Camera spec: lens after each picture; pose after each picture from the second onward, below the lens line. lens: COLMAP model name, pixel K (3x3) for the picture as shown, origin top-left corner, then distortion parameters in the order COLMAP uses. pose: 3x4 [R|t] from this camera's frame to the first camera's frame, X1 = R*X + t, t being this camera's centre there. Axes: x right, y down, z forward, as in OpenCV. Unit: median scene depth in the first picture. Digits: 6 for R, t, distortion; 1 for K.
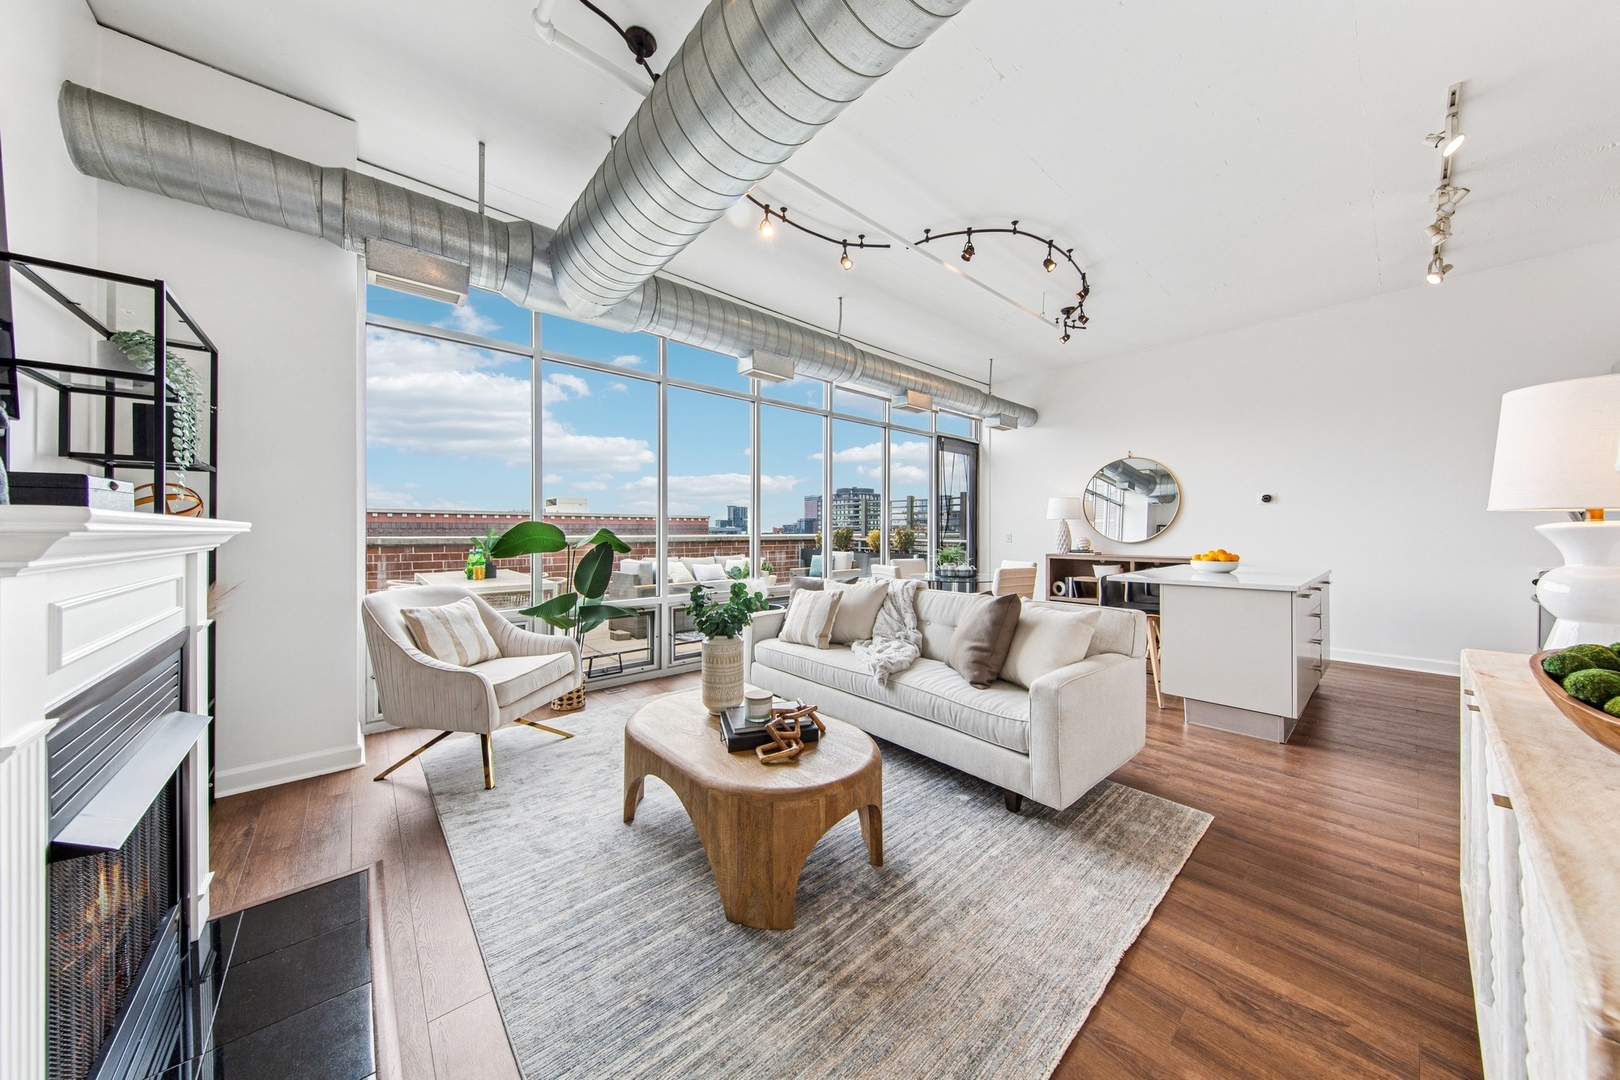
lens RADIAL K [[515.4, 0, 813.0], [0, 515.4, 529.1], [0, 0, 1]] dist [0.011117, -0.004668]
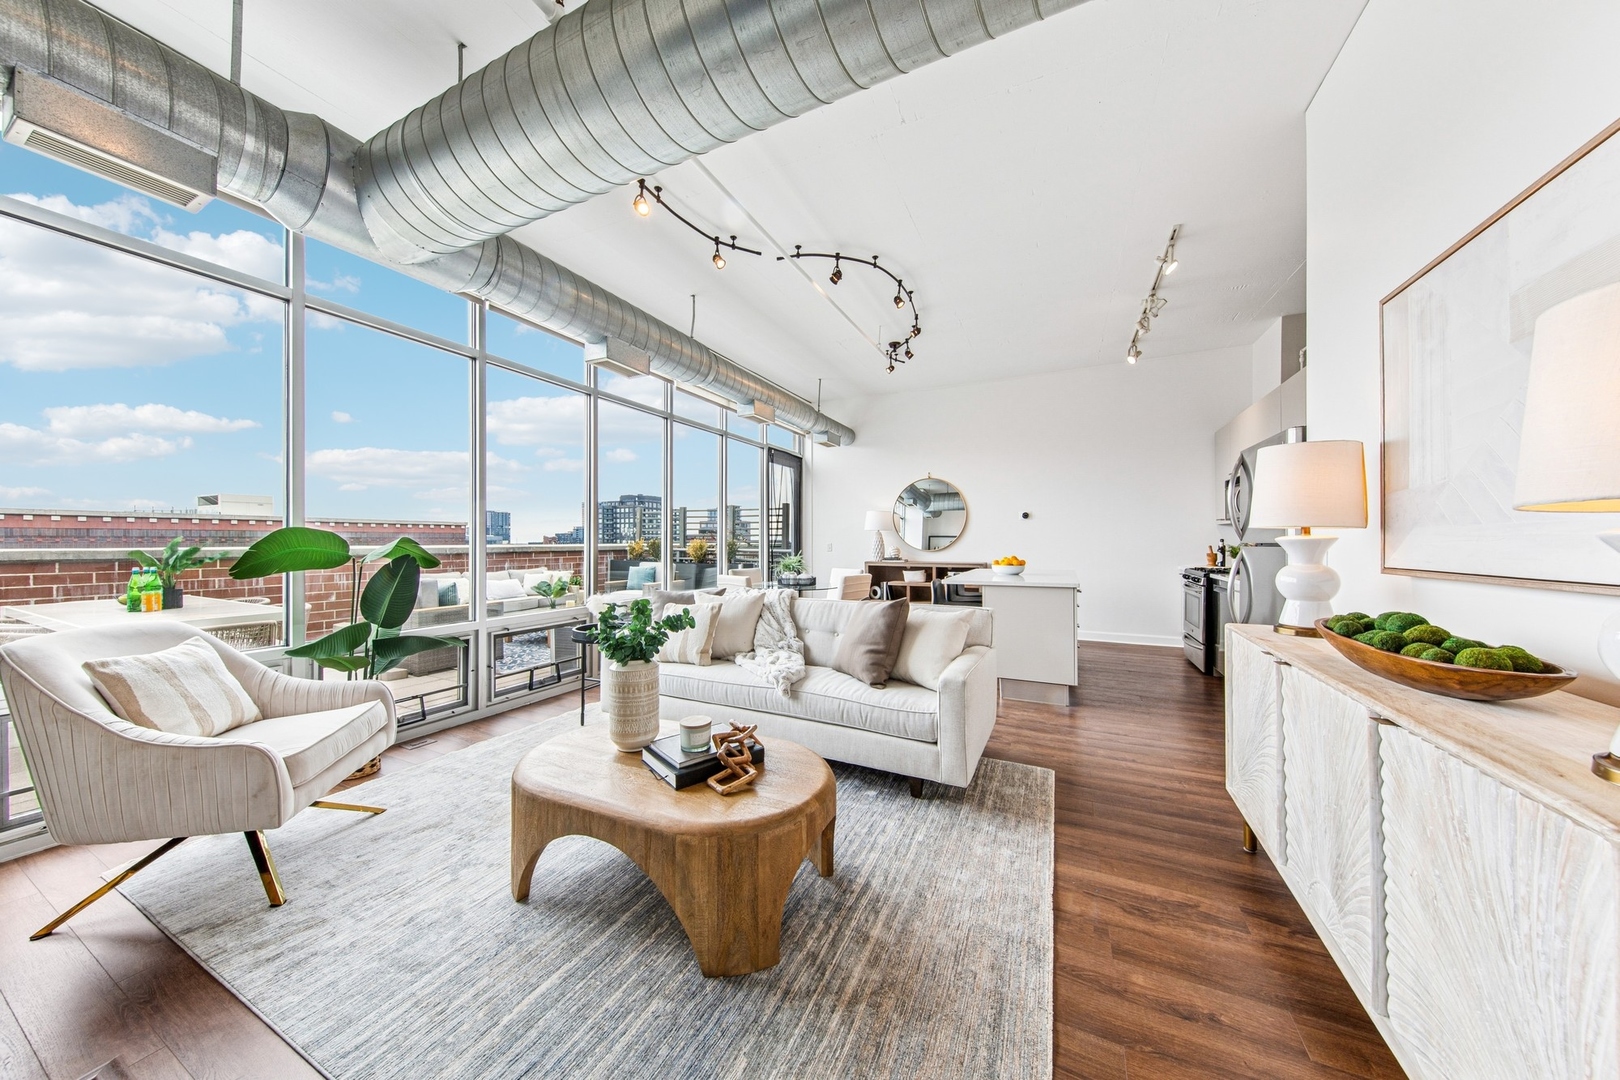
lens RADIAL K [[517.7, 0, 806.1], [0, 517.7, 538.9], [0, 0, 1]] dist [0.011186, -0.004995]
pose [[0.924358, 0.001865, 0.381523, -0.206491], [-0.001974, 0.999998, -0.000106, -0.000366], [-0.381522, -0.000655, 0.924359, 0.061728]]
